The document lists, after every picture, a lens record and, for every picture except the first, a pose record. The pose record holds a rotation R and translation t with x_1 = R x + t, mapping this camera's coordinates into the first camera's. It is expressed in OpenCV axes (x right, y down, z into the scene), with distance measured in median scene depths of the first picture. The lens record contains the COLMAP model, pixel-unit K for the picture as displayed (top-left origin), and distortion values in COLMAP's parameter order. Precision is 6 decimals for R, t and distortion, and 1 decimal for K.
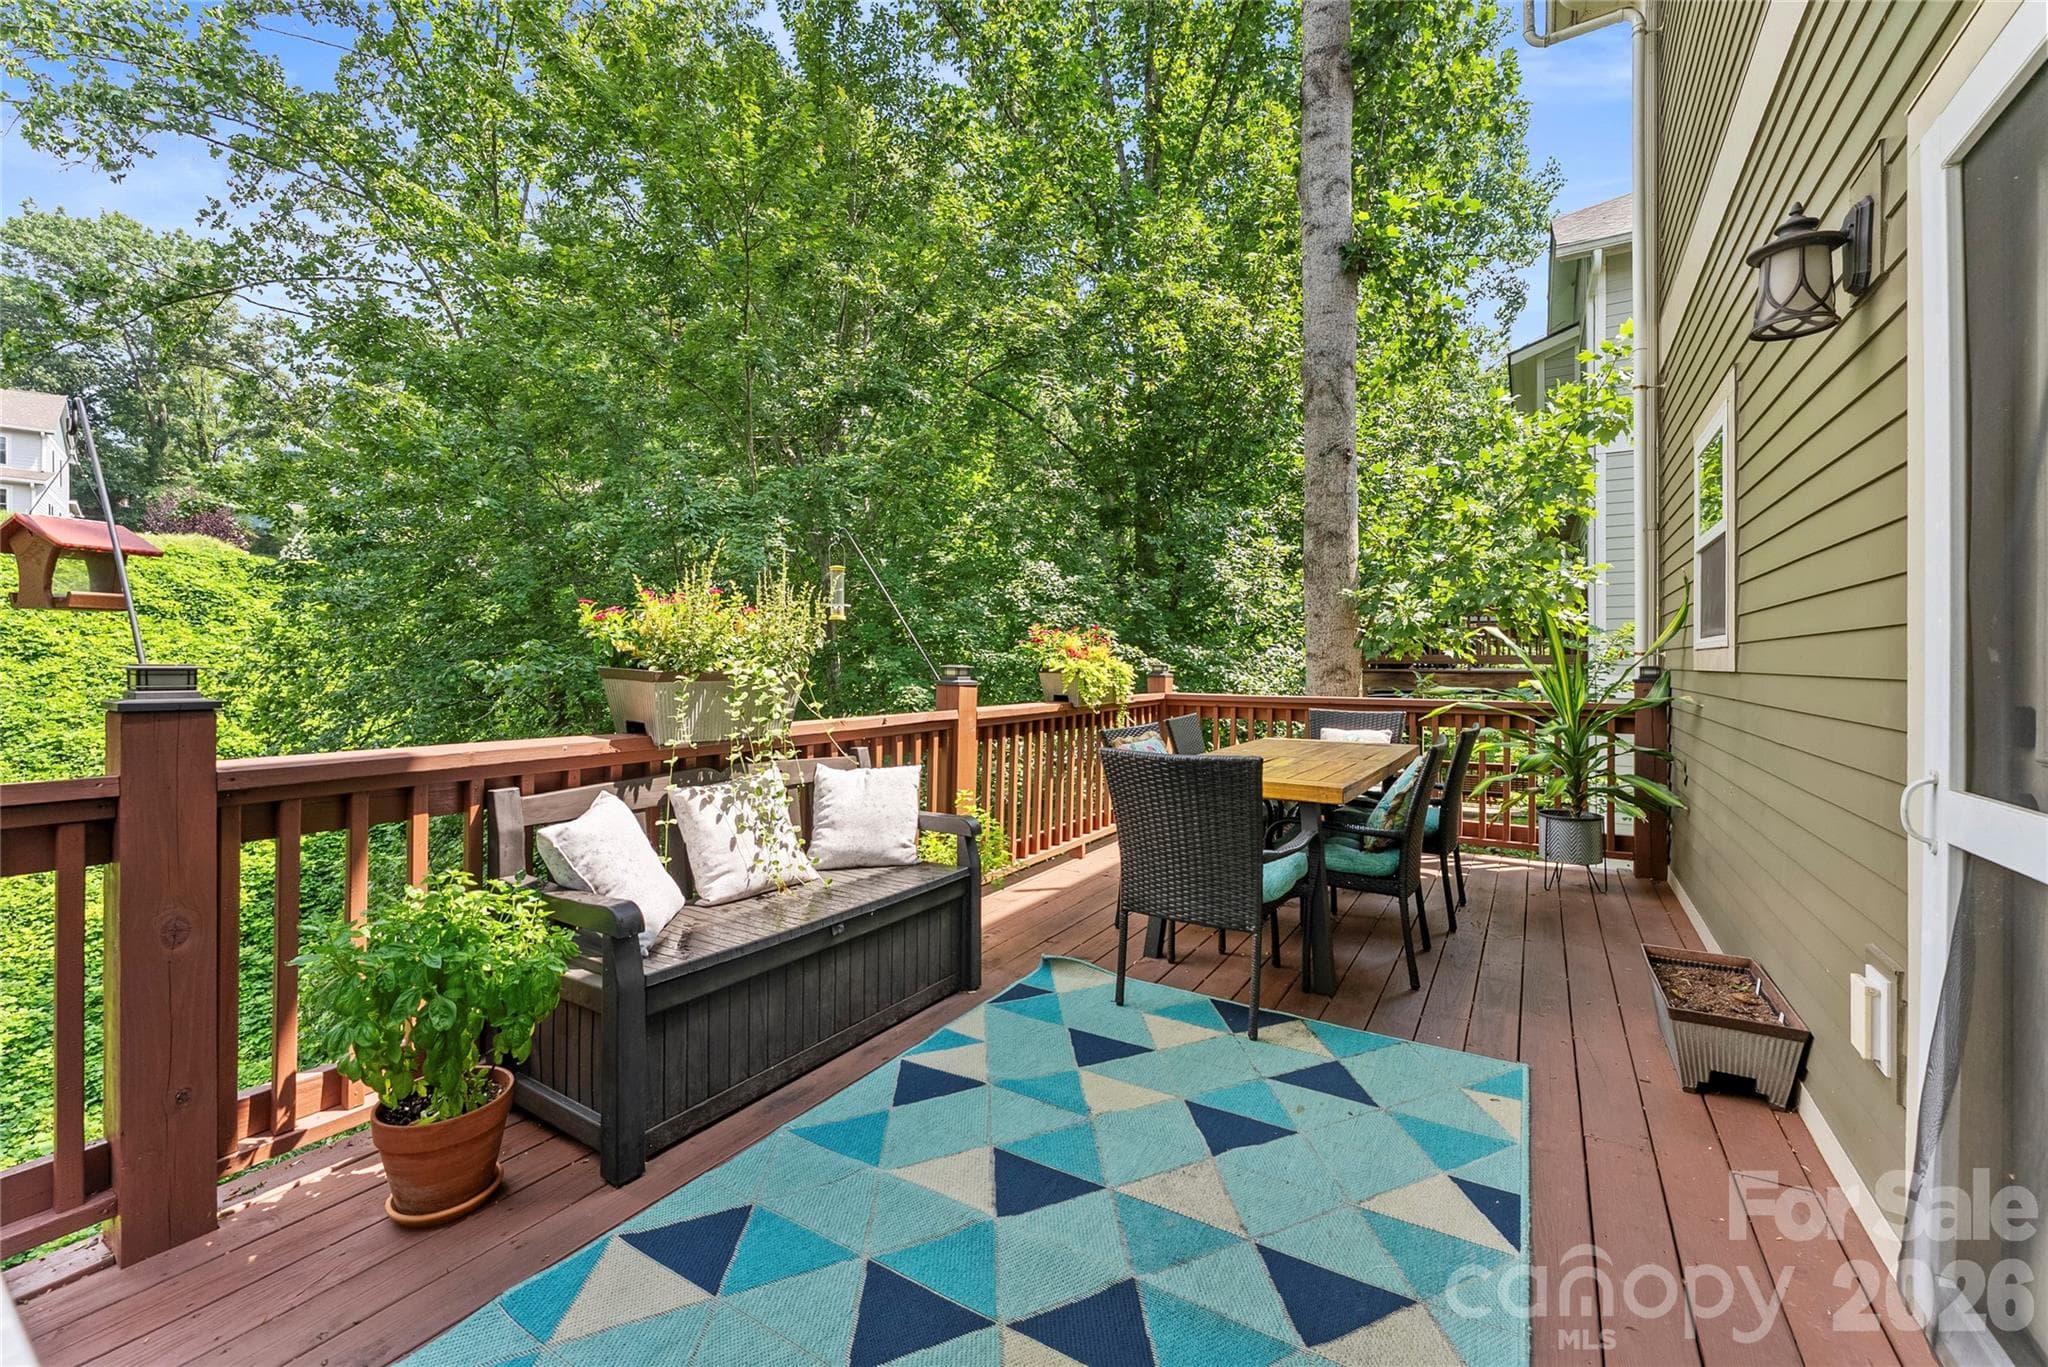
lens RADIAL K [[836.1, 0, 1029.6], [0, 836.1, 673.0], [0, 0, 1]] dist [-0.000497, -0.000311]
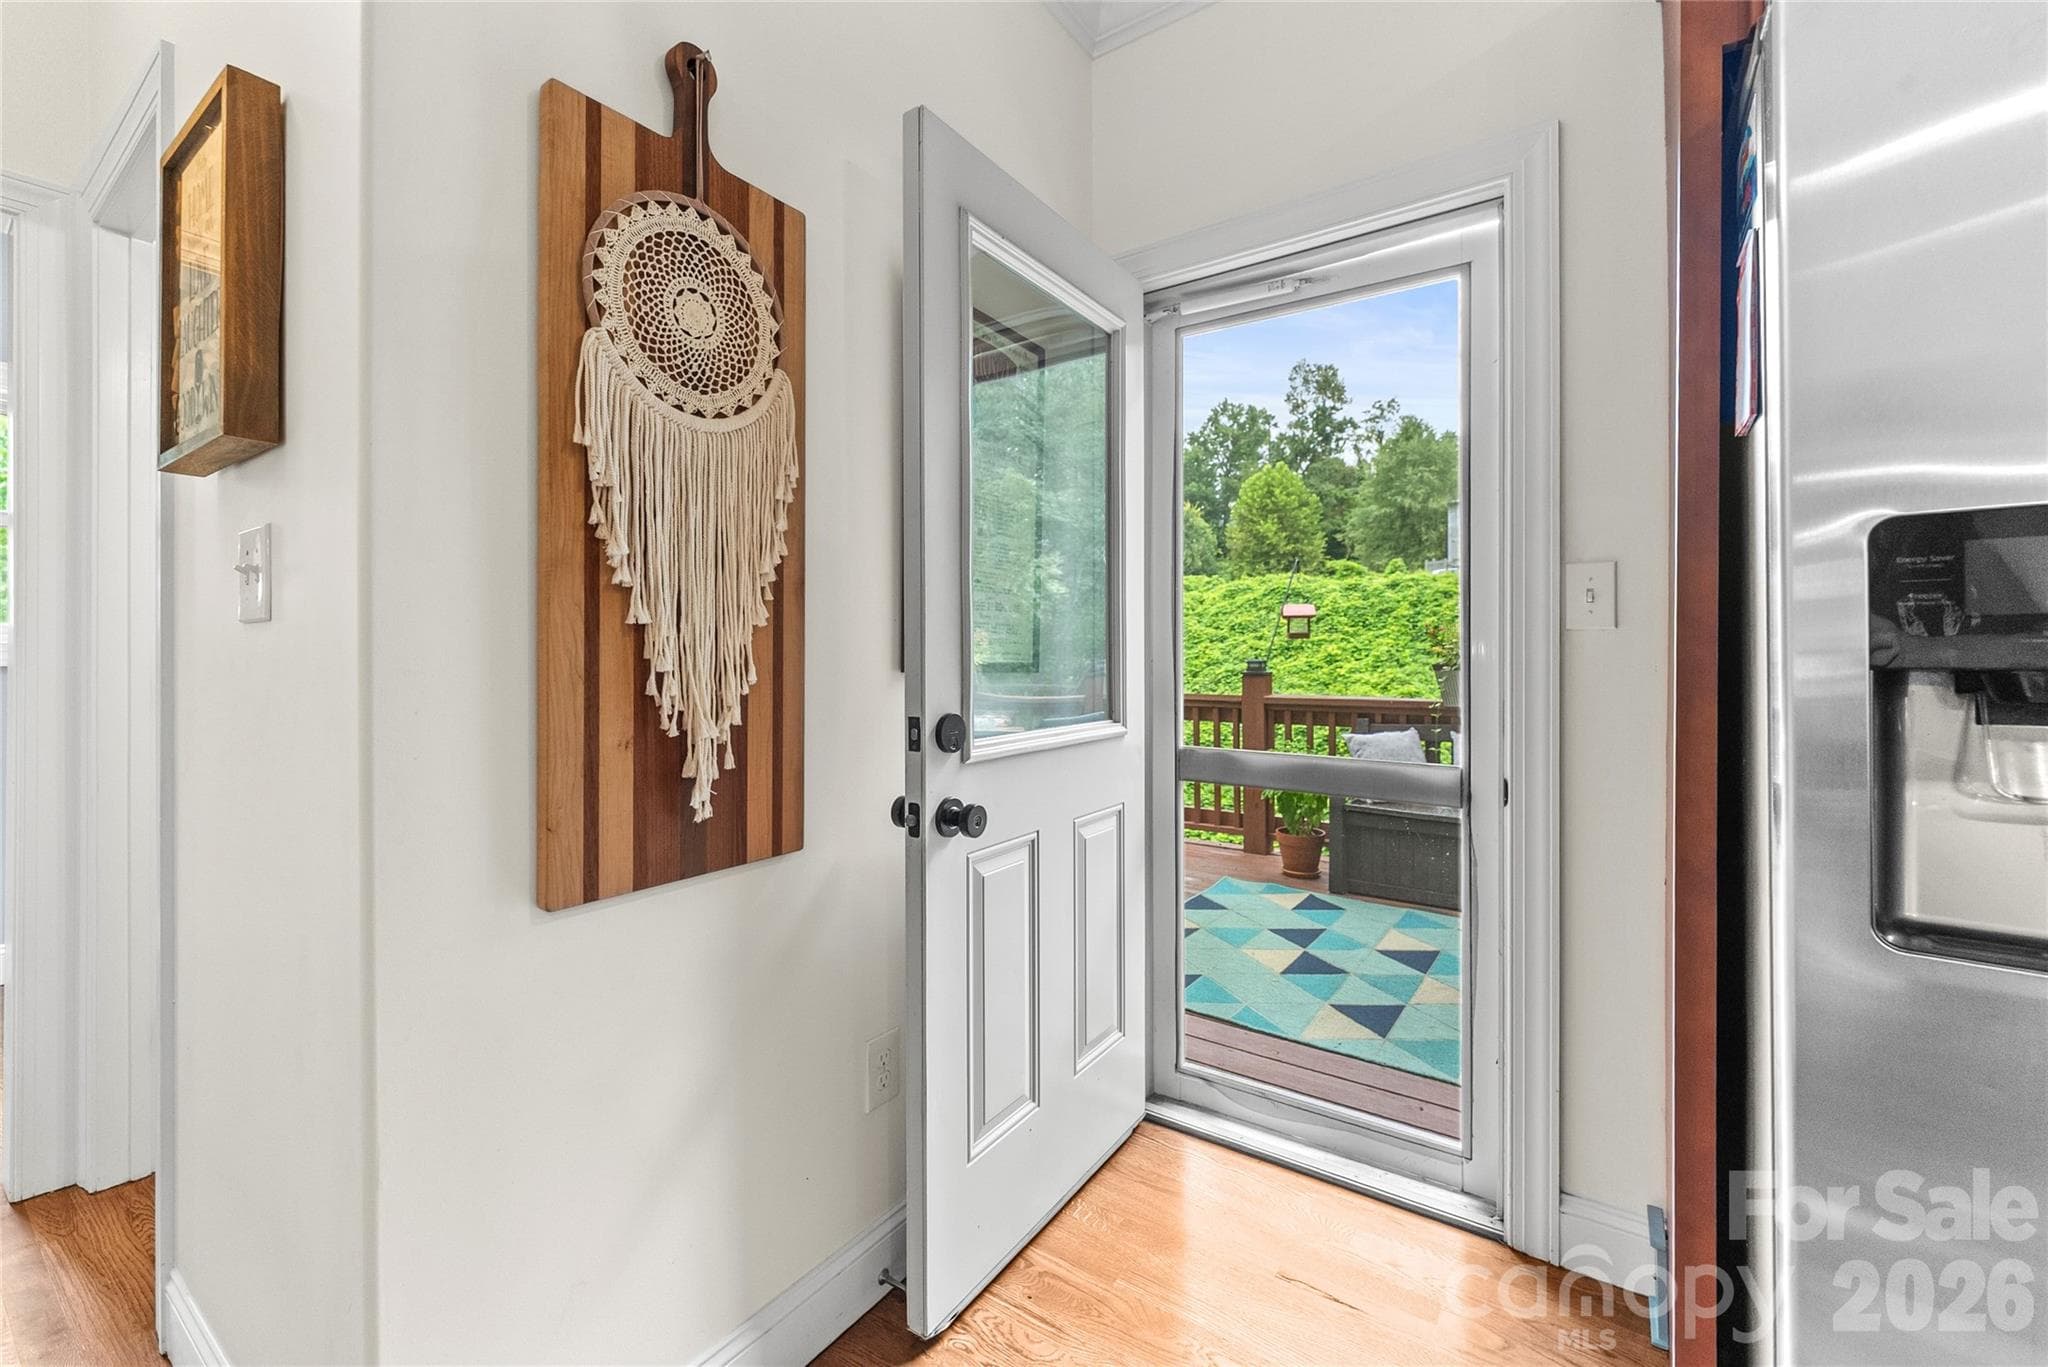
lens RADIAL K [[836.1, 0, 1028.1], [0, 836.1, 661.2], [0, 0, 1]] dist [-0.000497, -0.000311]
pose [[-0.074735, 0.001139, -0.997203, 2.052928], [0.002863, 0.999995, 0.000928, -0.017064], [0.997199, -0.002786, -0.074738, 0.368214]]
